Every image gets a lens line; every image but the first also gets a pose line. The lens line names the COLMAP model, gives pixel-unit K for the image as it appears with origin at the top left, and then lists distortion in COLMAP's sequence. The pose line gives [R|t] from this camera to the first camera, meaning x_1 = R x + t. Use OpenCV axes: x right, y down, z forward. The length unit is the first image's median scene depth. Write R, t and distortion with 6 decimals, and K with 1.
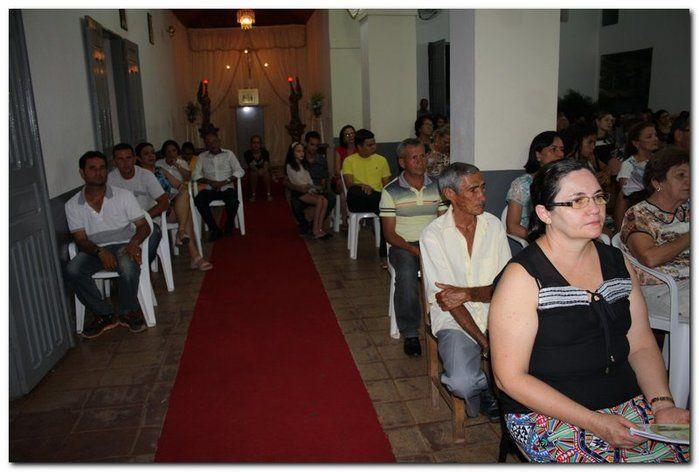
lens RADIAL K [[556.9, 0, 349.5], [0, 556.9, 236.0], [0, 0, 1]] dist [-0.156196, 0.131021]
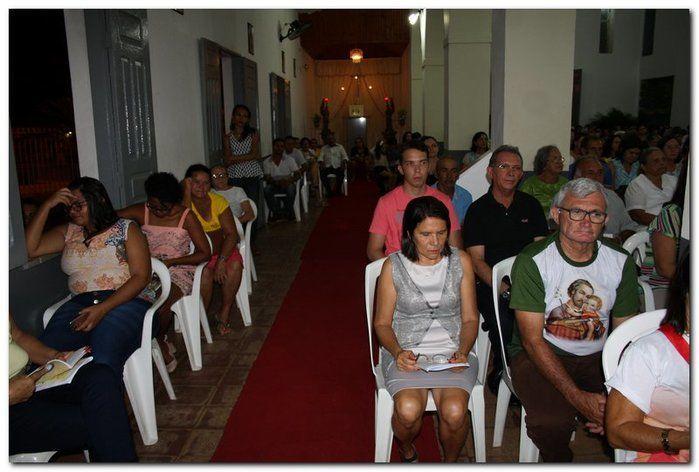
lens RADIAL K [[556.9, 0, 349.5], [0, 556.9, 236.0], [0, 0, 1]] dist [-0.156196, 0.131021]
pose [[0.979961, 0.051379, -0.192448, 0.101293], [-0.054860, 0.998412, -0.012798, 0.098448], [0.191485, 0.023099, 0.981224, -0.440881]]
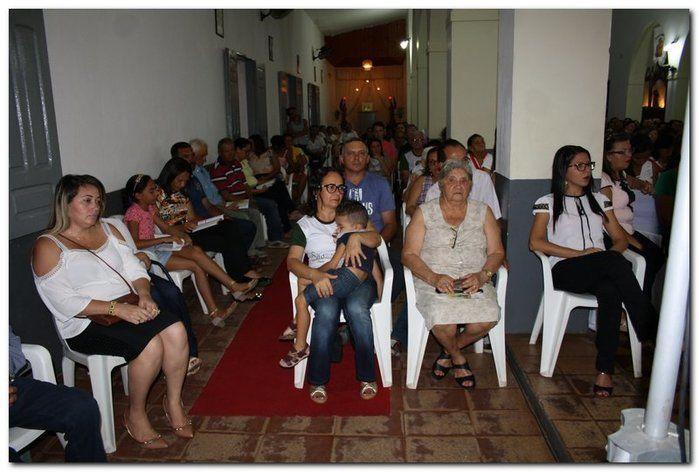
lens RADIAL K [[556.9, 0, 349.5], [0, 556.9, 236.0], [0, 0, 1]] dist [-0.156196, 0.131021]
pose [[0.973234, 0.061396, -0.221463, 0.226094], [-0.063069, 0.998009, -0.000482, 0.211727], [0.220992, 0.014436, 0.975169, -0.939518]]
